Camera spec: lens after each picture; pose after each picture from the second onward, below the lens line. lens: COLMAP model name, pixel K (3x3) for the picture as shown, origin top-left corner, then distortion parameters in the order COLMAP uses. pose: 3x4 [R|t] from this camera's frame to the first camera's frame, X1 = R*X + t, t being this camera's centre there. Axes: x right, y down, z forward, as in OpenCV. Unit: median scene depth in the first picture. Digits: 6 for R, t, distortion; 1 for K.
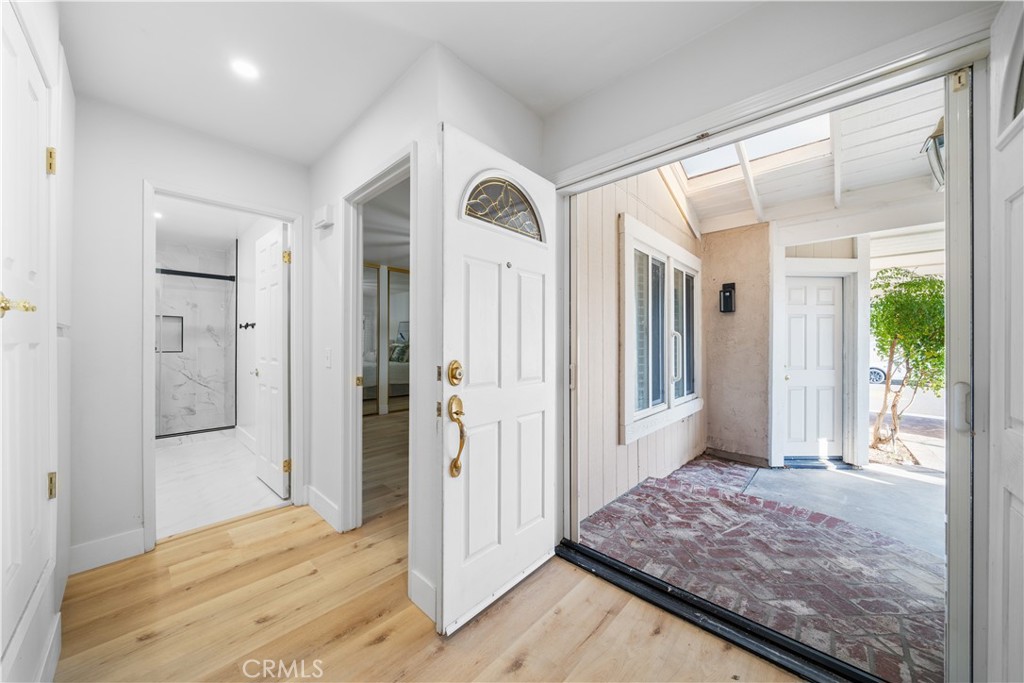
lens RADIAL K [[351.0, 0, 508.4], [0, 351.0, 342.4], [0, 0, 1]] dist [-0.005764, -0.000041]
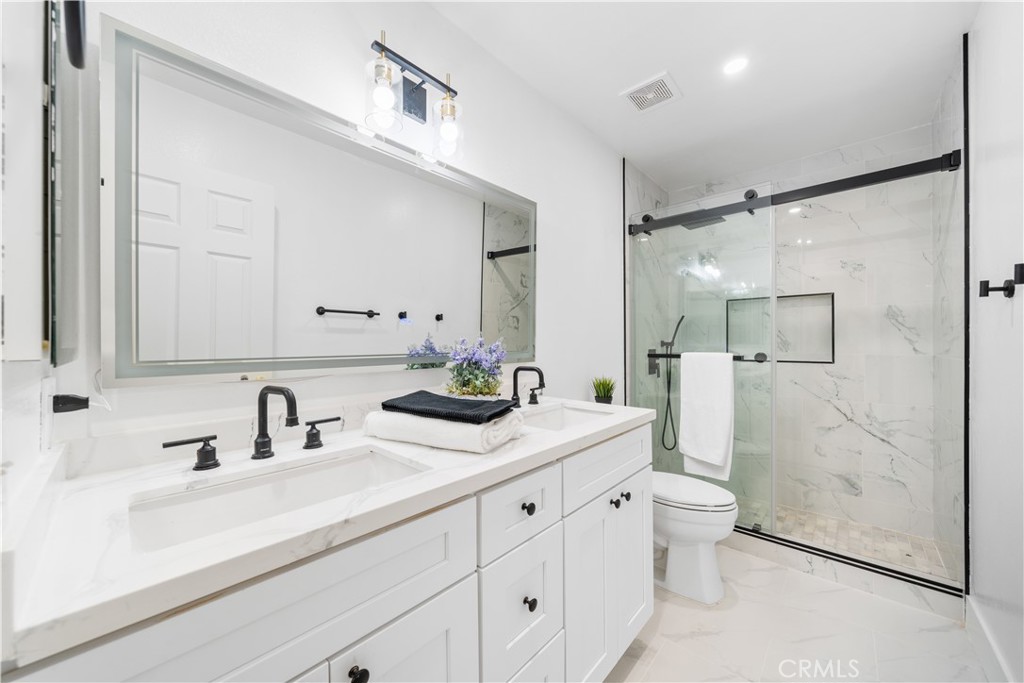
lens RADIAL K [[366.2, 0, 508.1], [0, 366.2, 339.0], [0, 0, 1]] dist [-0.004549, -0.000162]
pose [[-0.001793, -0.006887, -0.999975, -0.412552], [-0.001414, 0.999975, -0.006885, -0.002922], [0.999997, 0.001401, -0.001803, 0.538523]]
